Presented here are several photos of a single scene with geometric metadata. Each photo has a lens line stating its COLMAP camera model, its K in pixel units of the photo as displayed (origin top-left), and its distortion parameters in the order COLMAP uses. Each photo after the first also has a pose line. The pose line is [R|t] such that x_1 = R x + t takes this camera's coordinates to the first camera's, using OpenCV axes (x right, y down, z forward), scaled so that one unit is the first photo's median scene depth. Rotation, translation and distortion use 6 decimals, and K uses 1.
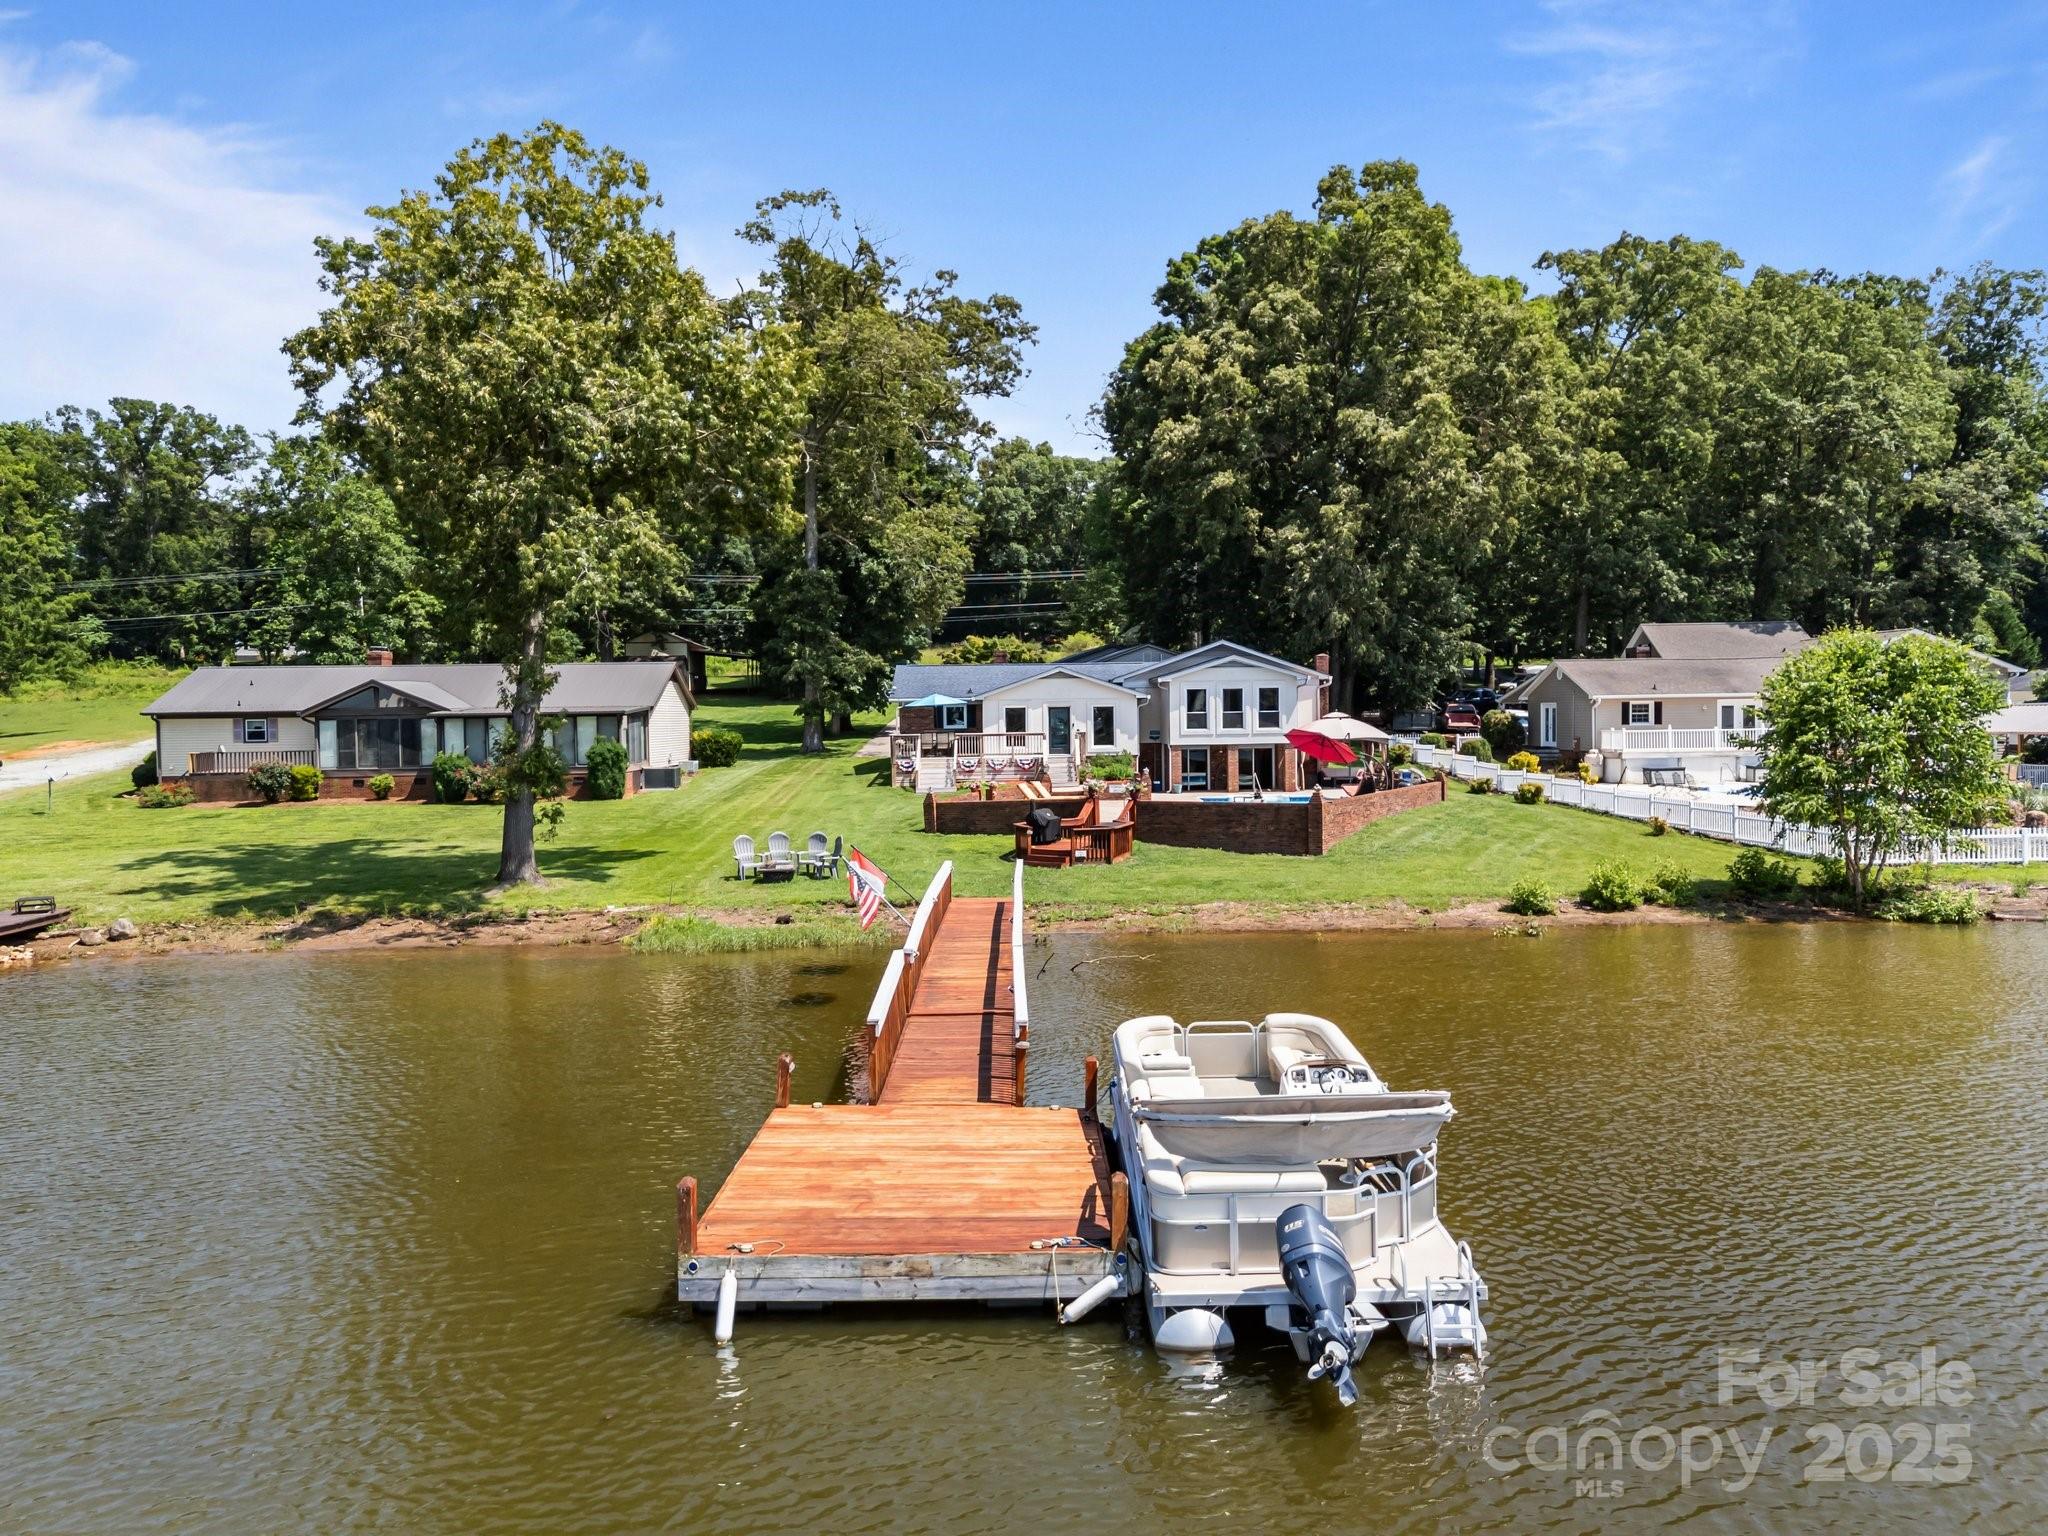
lens RADIAL K [[1508.8, 0, 1023.0], [0, 1508.8, 762.2], [0, 0, 1]] dist [0.082797, -0.086744]
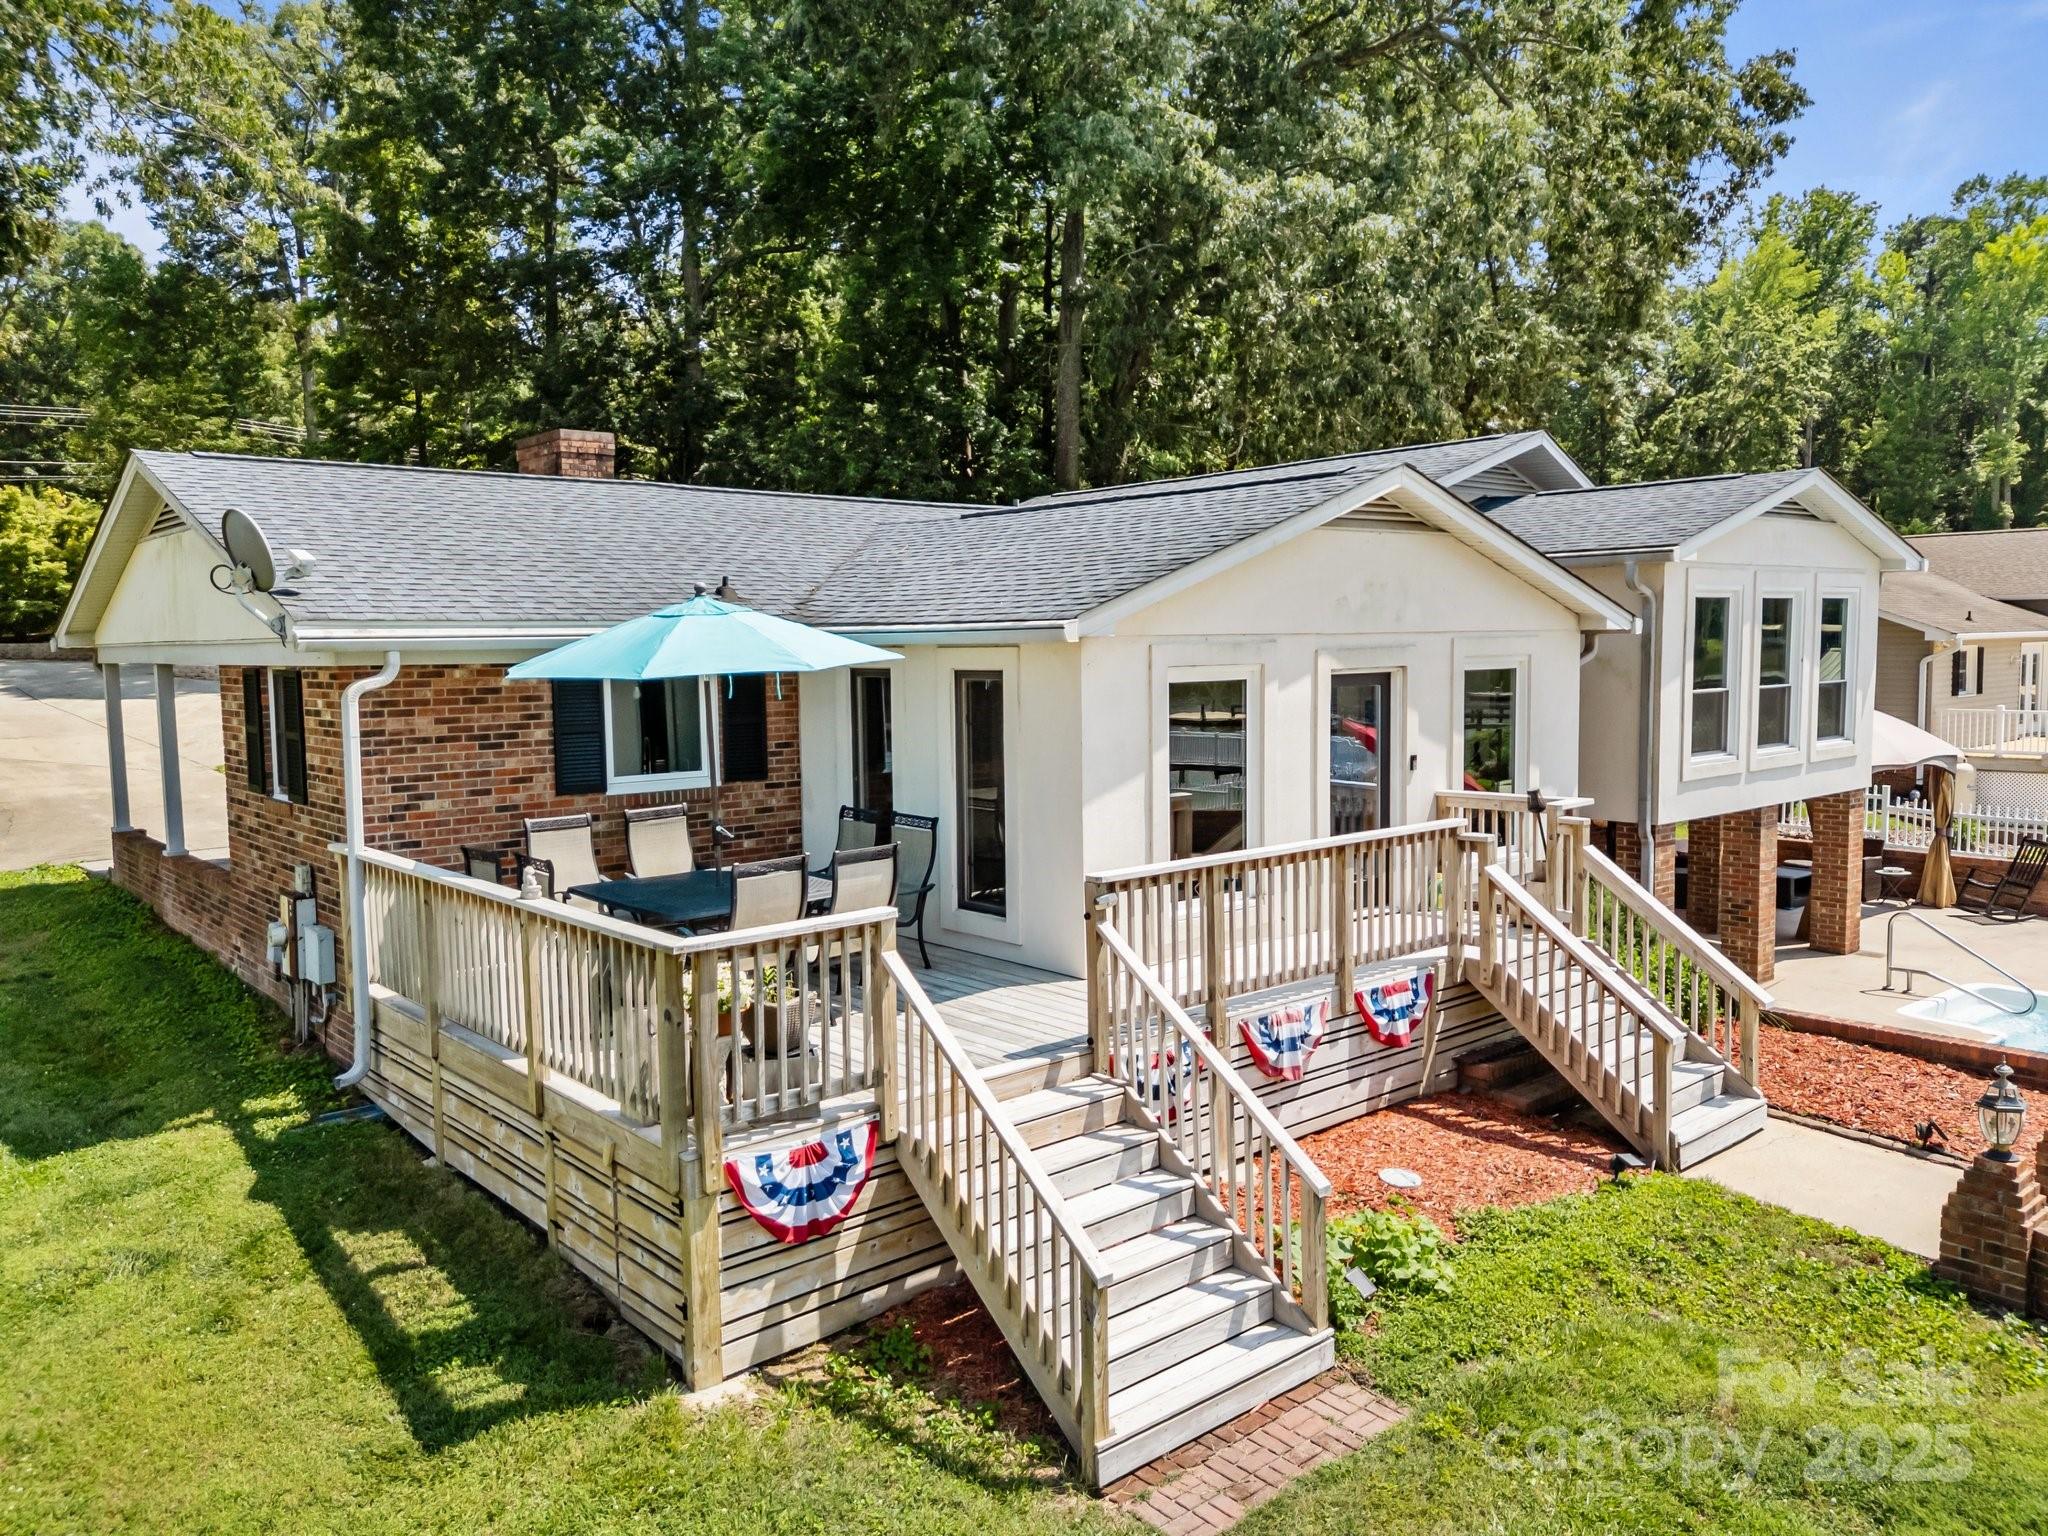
lens RADIAL K [[1508.8, 0, 1023.0], [0, 1508.8, 762.2], [0, 0, 1]] dist [0.082797, -0.086744]
pose [[0.759765, -0.053191, 0.648018, -0.142996], [0.022815, 0.998215, 0.055187, -0.037722], [-0.649797, -0.027144, 0.759623, 0.877443]]
